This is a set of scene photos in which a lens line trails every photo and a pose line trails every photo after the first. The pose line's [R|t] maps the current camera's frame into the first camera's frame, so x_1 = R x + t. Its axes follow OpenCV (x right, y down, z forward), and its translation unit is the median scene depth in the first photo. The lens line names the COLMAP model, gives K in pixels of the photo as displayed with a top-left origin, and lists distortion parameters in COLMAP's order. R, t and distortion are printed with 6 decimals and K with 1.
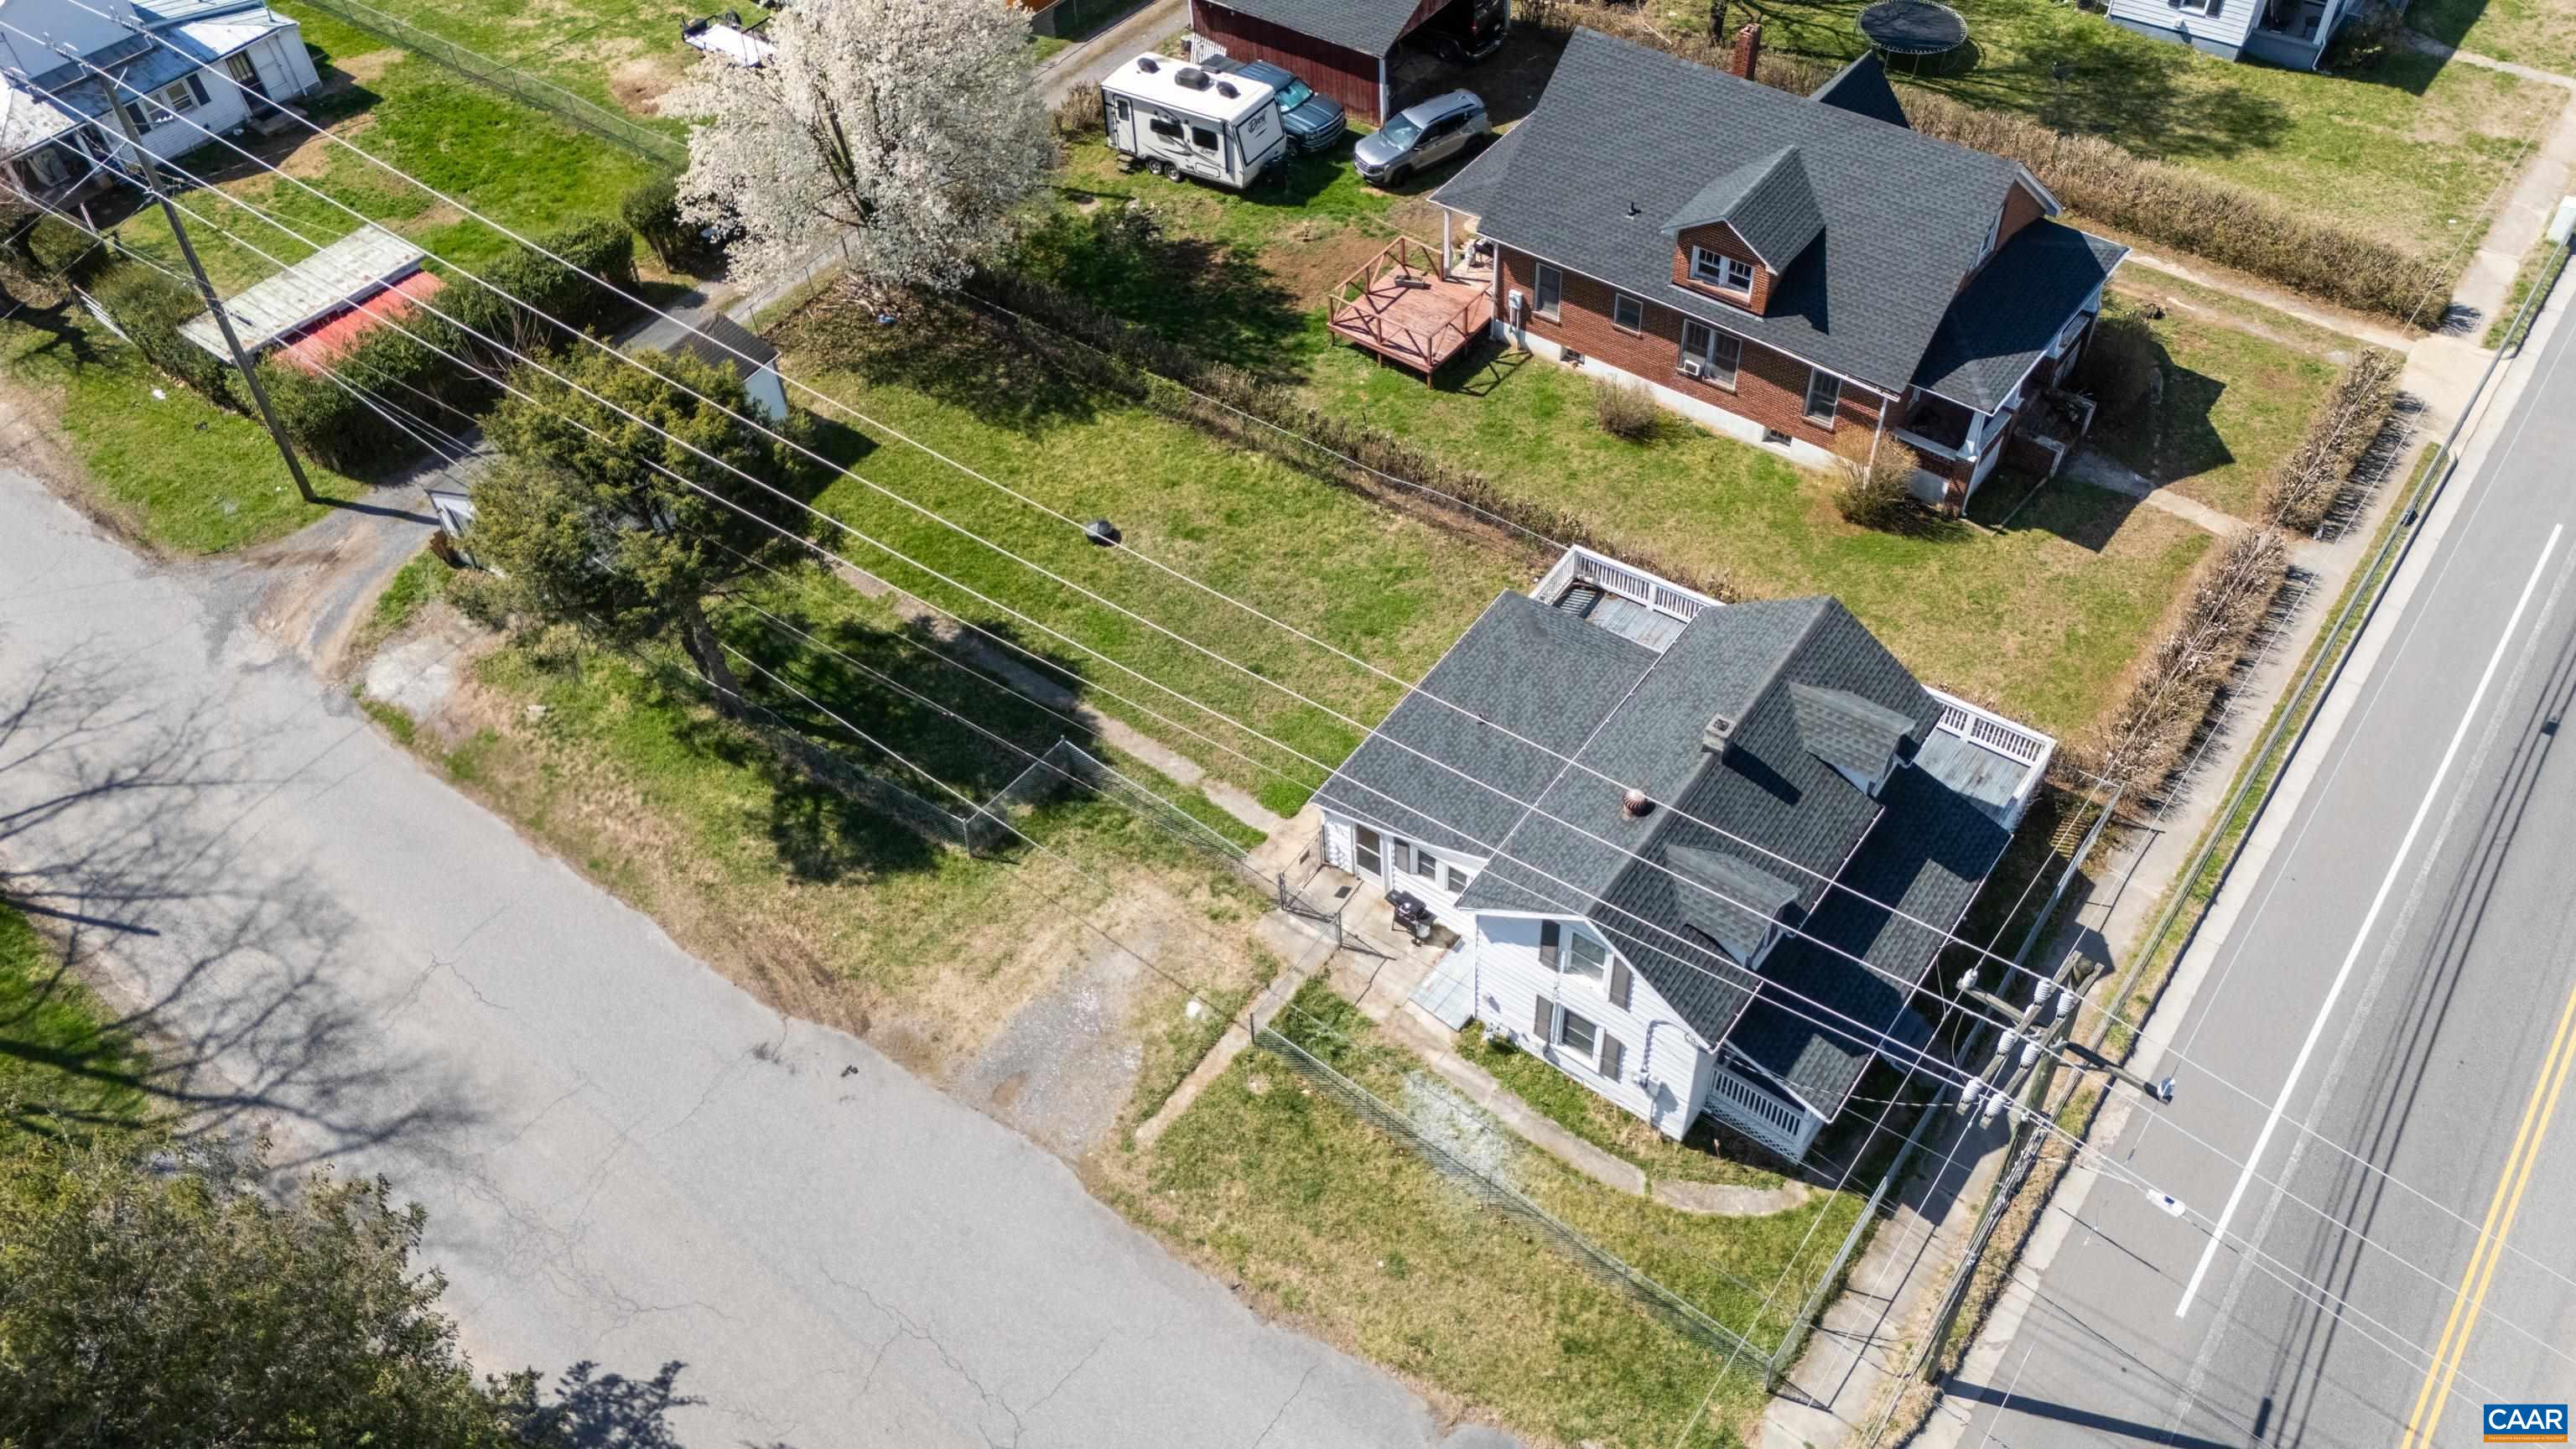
lens RADIAL K [[1879.4, 0, 1285.2], [0, 1879.4, 751.1], [0, 0, 1]] dist [0.093927, -0.107161]
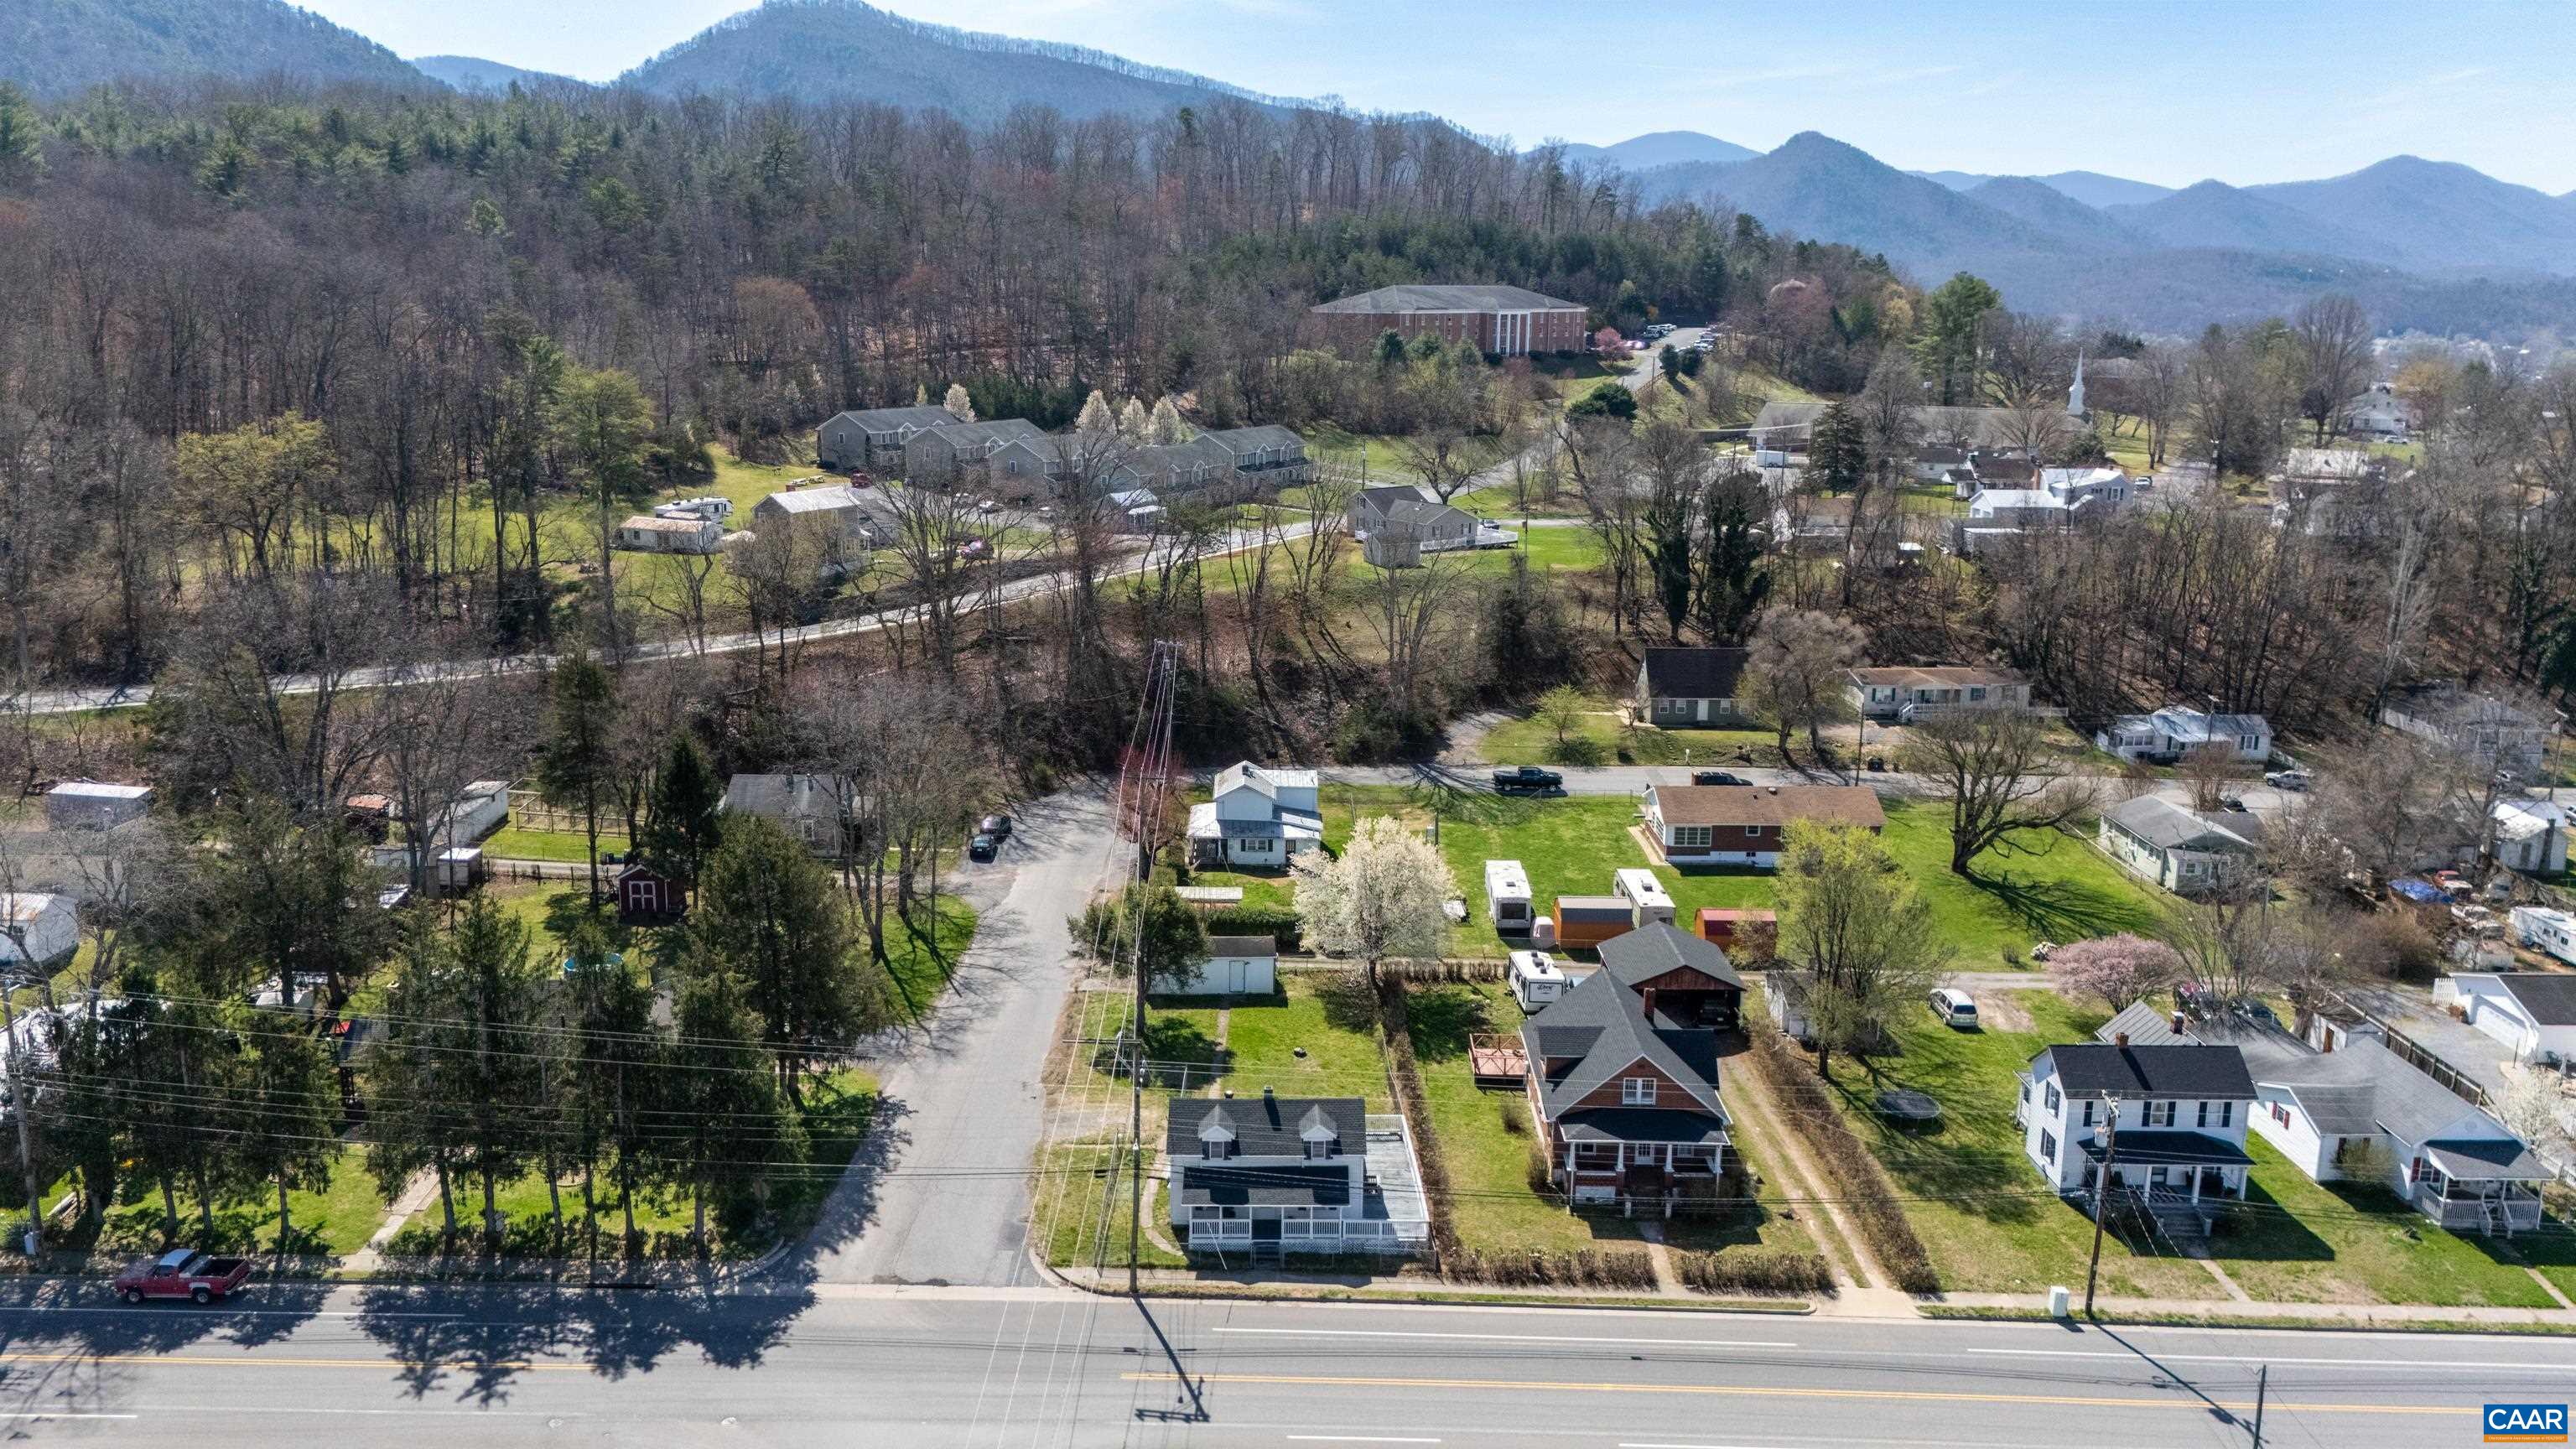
lens RADIAL K [[1893.9, 0, 1288.0], [0, 1893.9, 724.5], [0, 0, 1]] dist [0.084100, -0.119230]
pose [[0.612744, 0.234650, -0.754642, 1.712912], [-0.621175, 0.733330, -0.276350, 0.265748], [0.488556, 0.638096, 0.595102, -0.716219]]
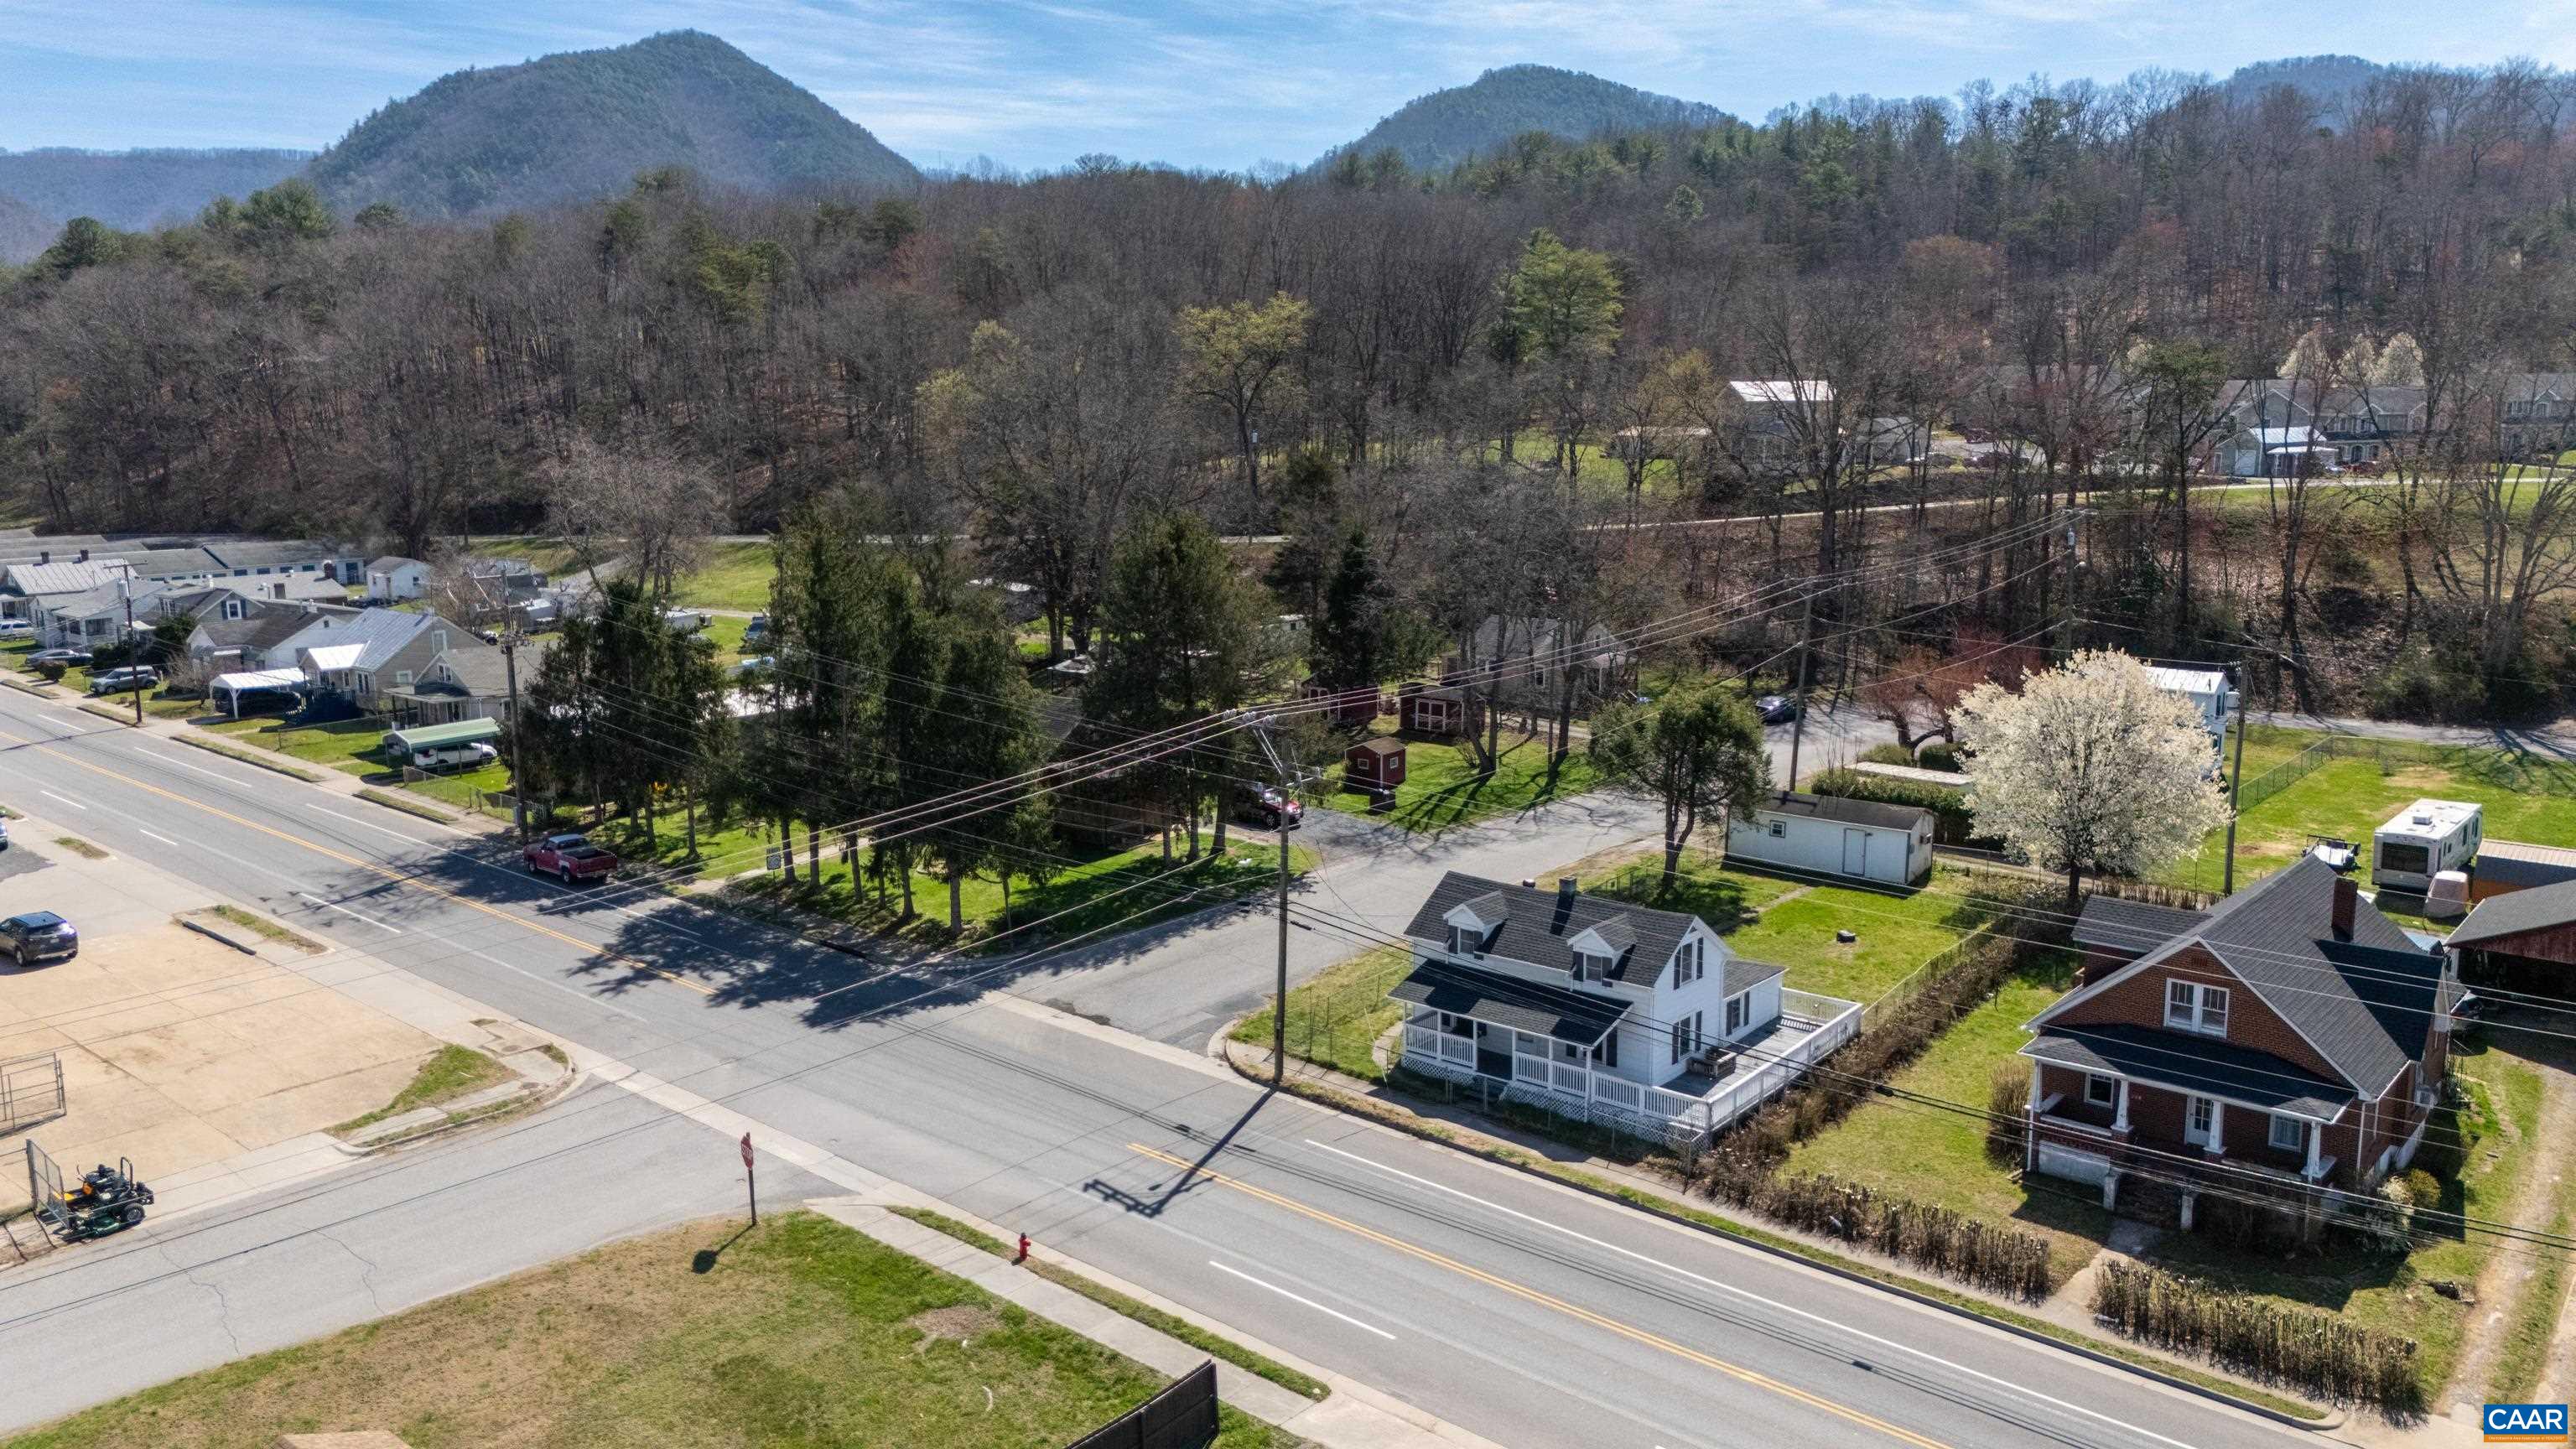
lens RADIAL K [[1897.4, 0, 1283.4], [0, 1897.4, 732.8], [0, 0, 1]] dist [0.063562, -0.048842]
pose [[-0.052158, 0.225312, -0.972889, 1.599017], [-0.742292, 0.642959, 0.188699, -0.195875], [0.668044, 0.732010, 0.133712, 0.376140]]
